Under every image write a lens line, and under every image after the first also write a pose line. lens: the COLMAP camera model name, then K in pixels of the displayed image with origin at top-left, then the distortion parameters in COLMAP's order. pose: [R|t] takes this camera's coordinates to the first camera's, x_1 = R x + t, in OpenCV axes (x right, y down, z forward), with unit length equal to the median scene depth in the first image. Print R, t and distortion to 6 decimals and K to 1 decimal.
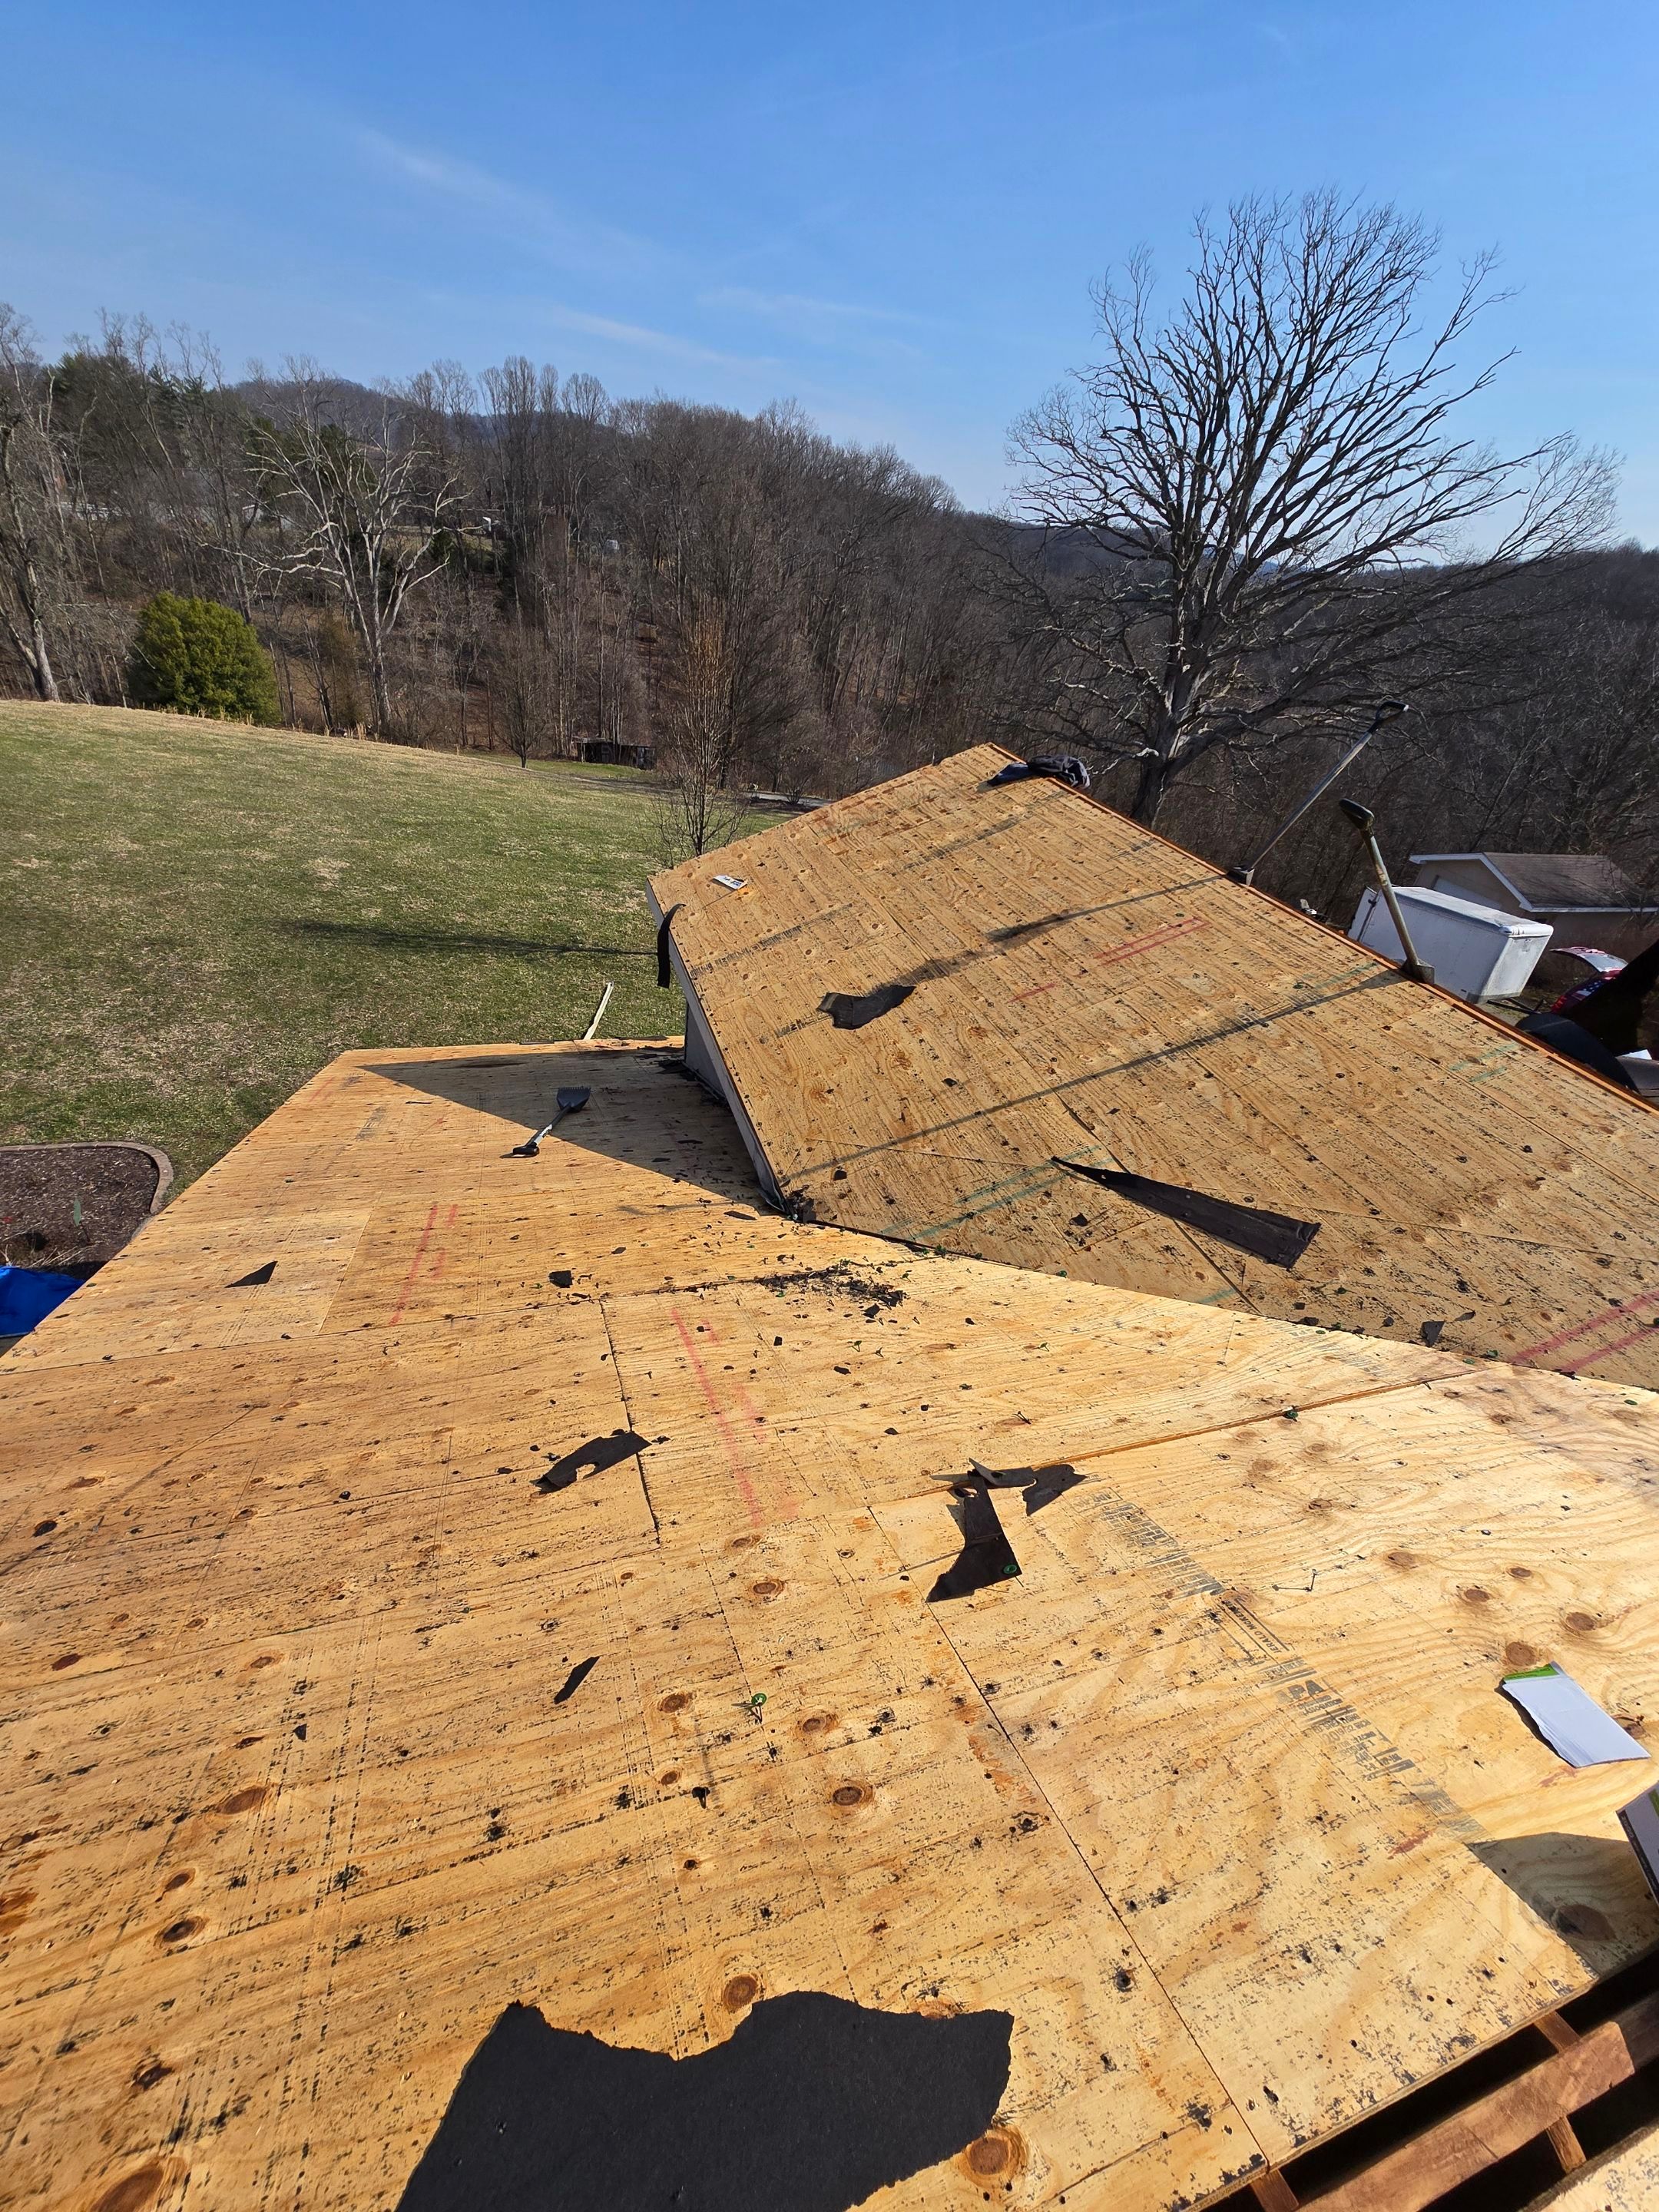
lens RADIAL K [[900.2, 0, 819.2], [0, 900.2, 1108.8], [0, 0, 1]] dist [-0.000626, -0.000046]
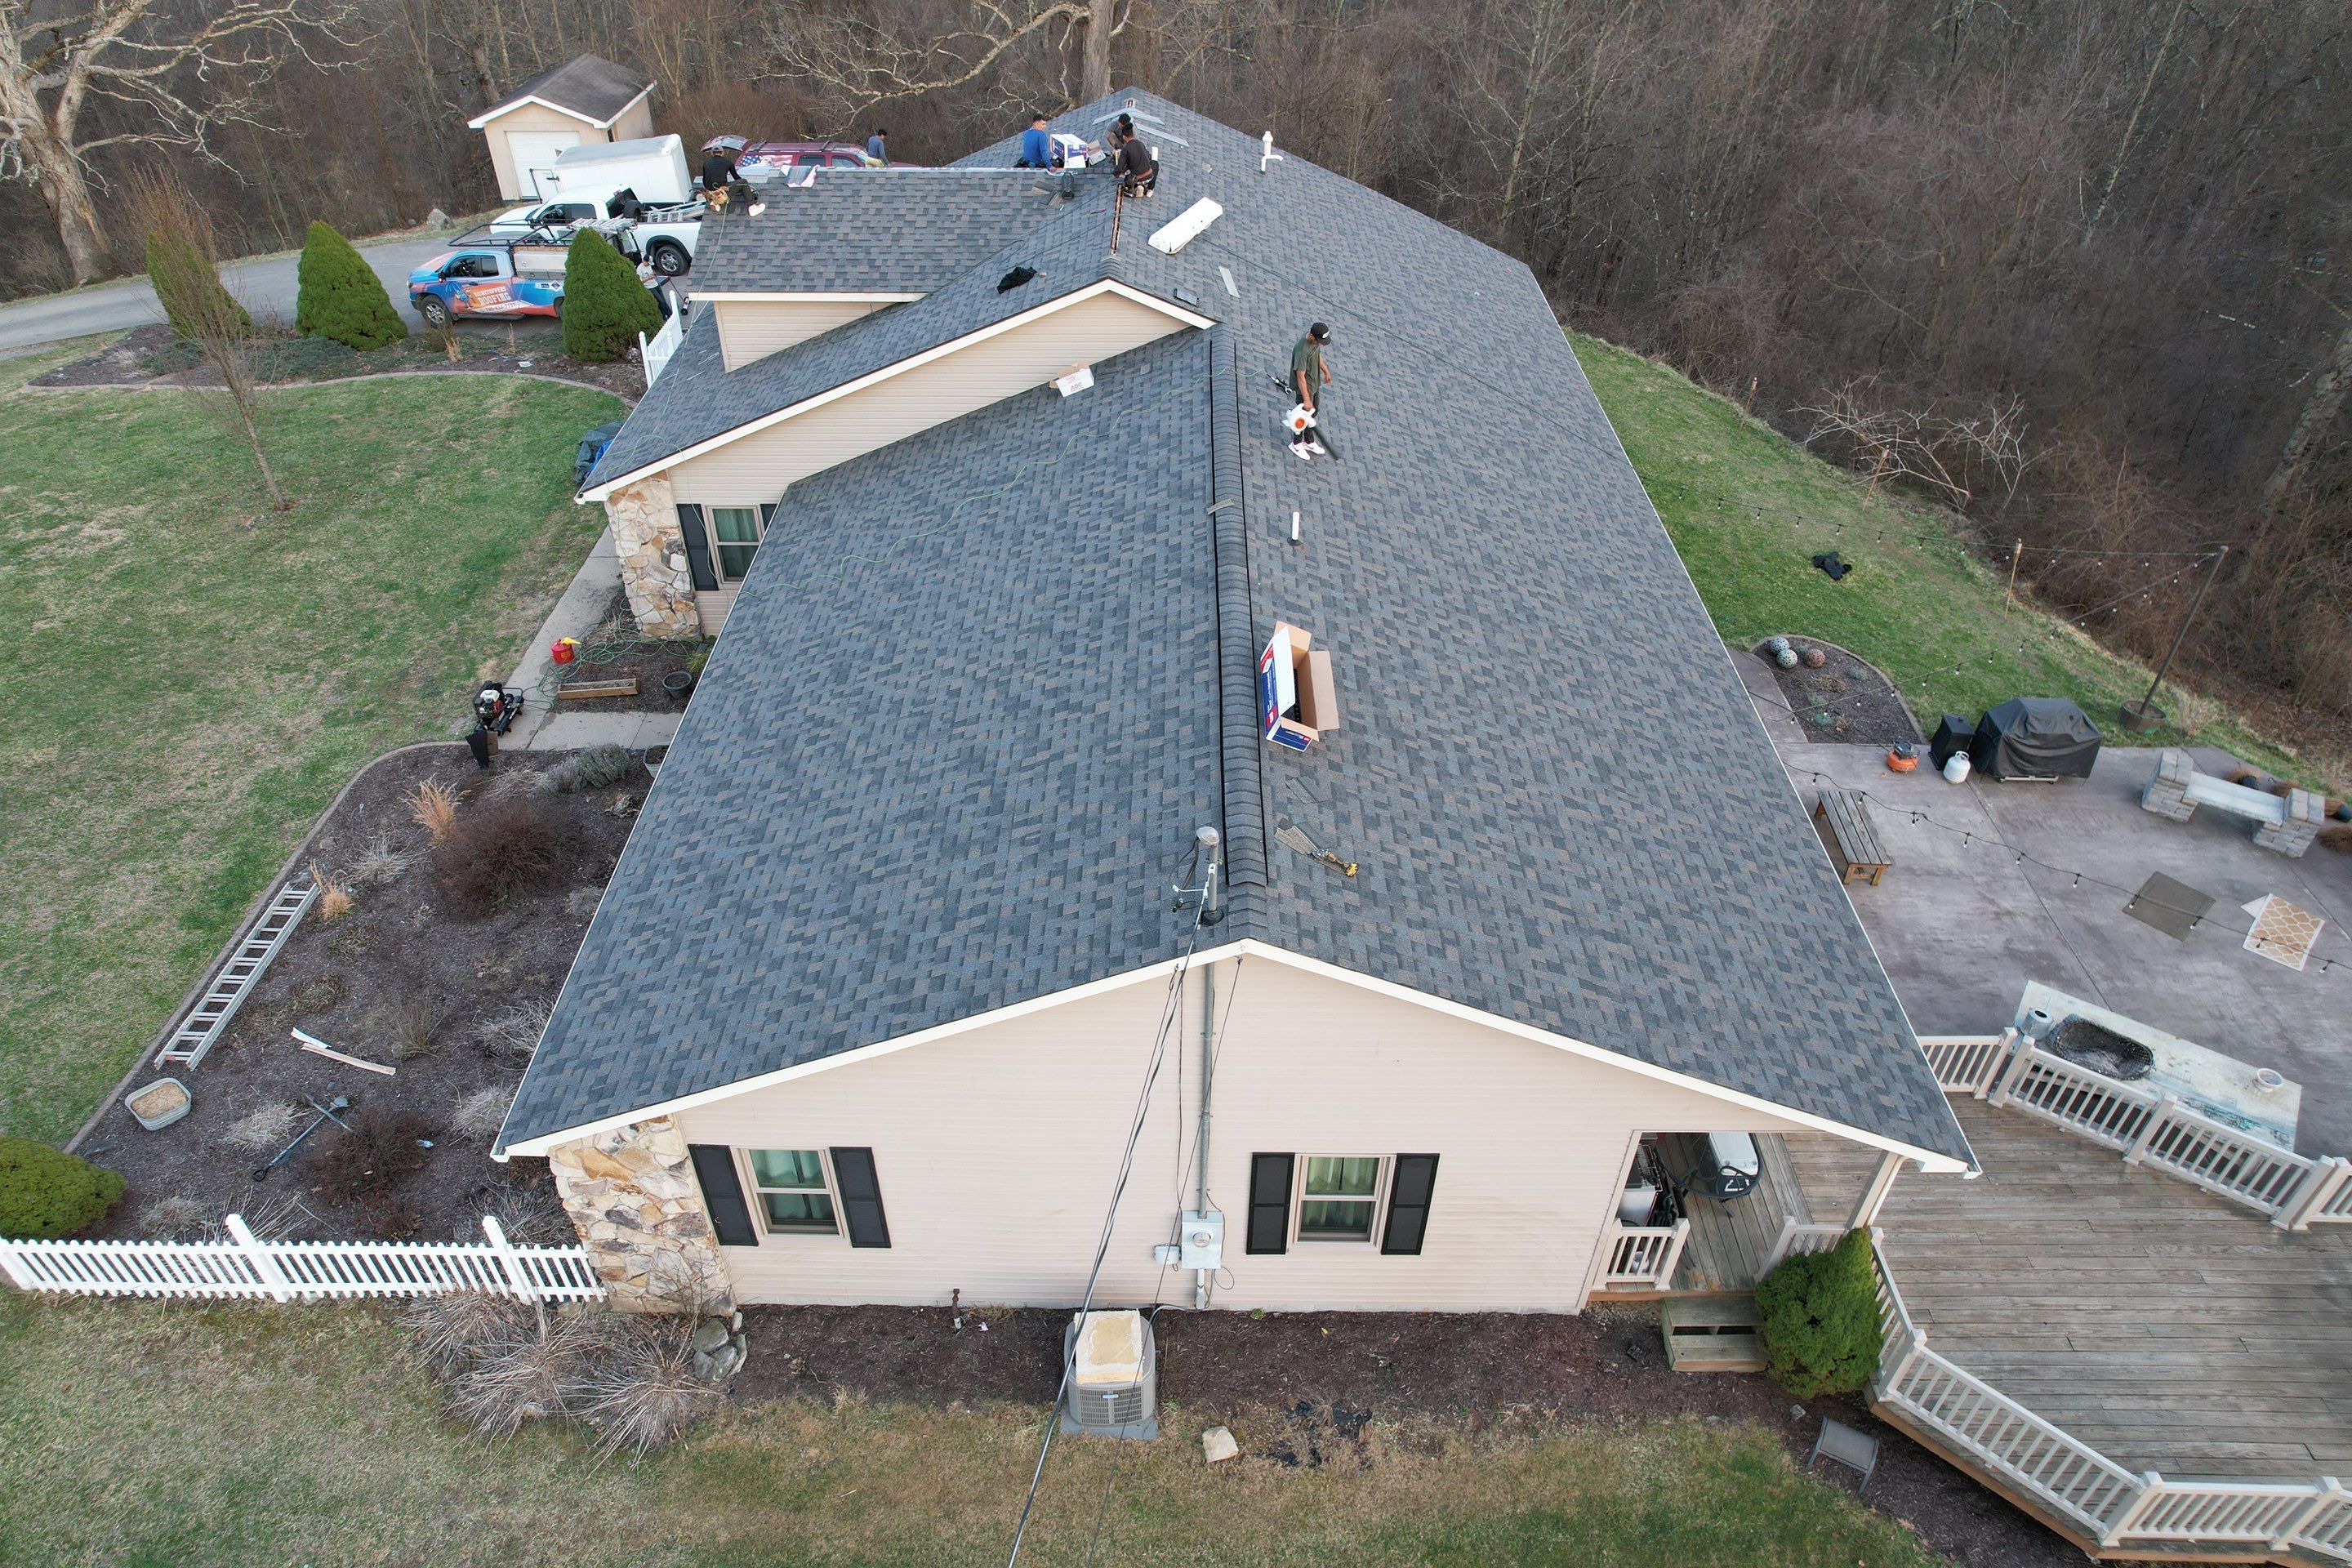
lens RADIAL K [[1508.7, 0, 1168.4], [0, 1508.7, 790.8], [0, 0, 1]] dist [-0.056007, 0.043097]
pose [[0.310322, -0.677767, 0.666582, -0.680904], [0.549226, 0.700156, 0.456216, -0.097252], [-0.775919, 0.224530, 0.589521, -0.373822]]
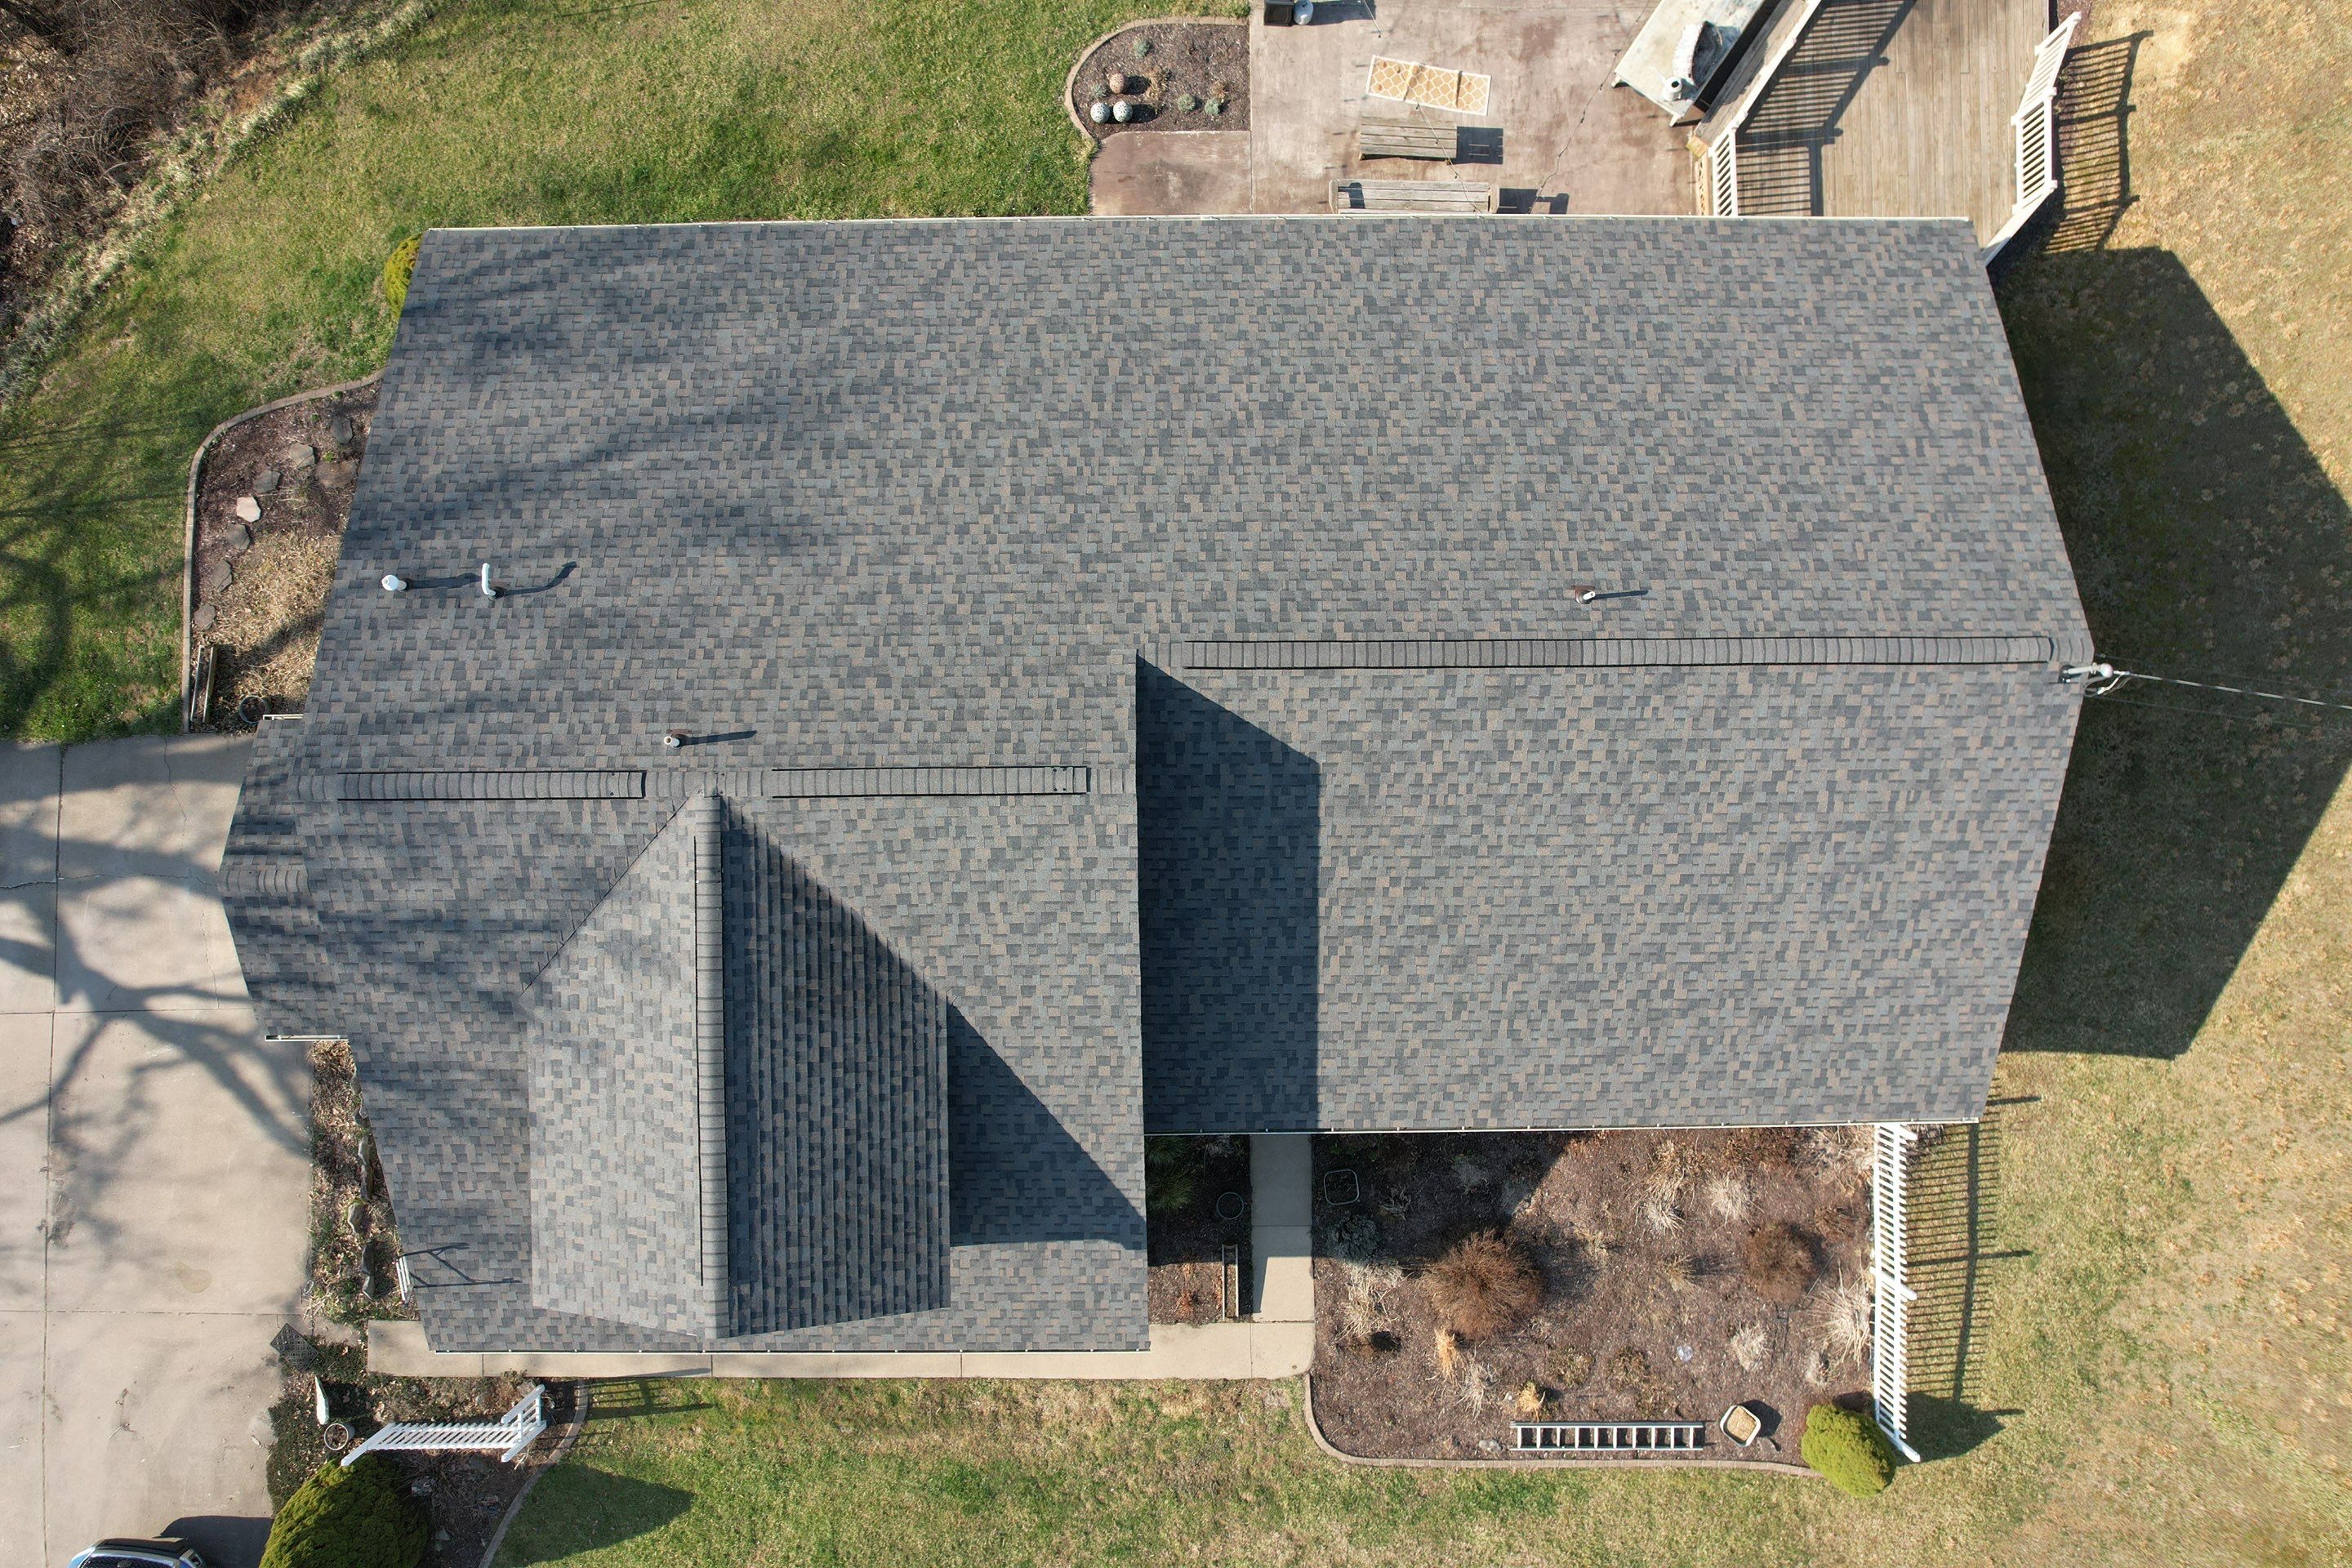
lens RADIAL K [[1508.7, 0, 1172.2], [0, 1508.7, 791.7], [0, 0, 1]] dist [-0.056007, 0.043097]
pose [[-0.949324, -0.290797, -0.119252, 0.005010], [0.066641, -0.557030, 0.827814, -0.478464], [-0.307153, 0.777917, 0.548181, -0.333606]]
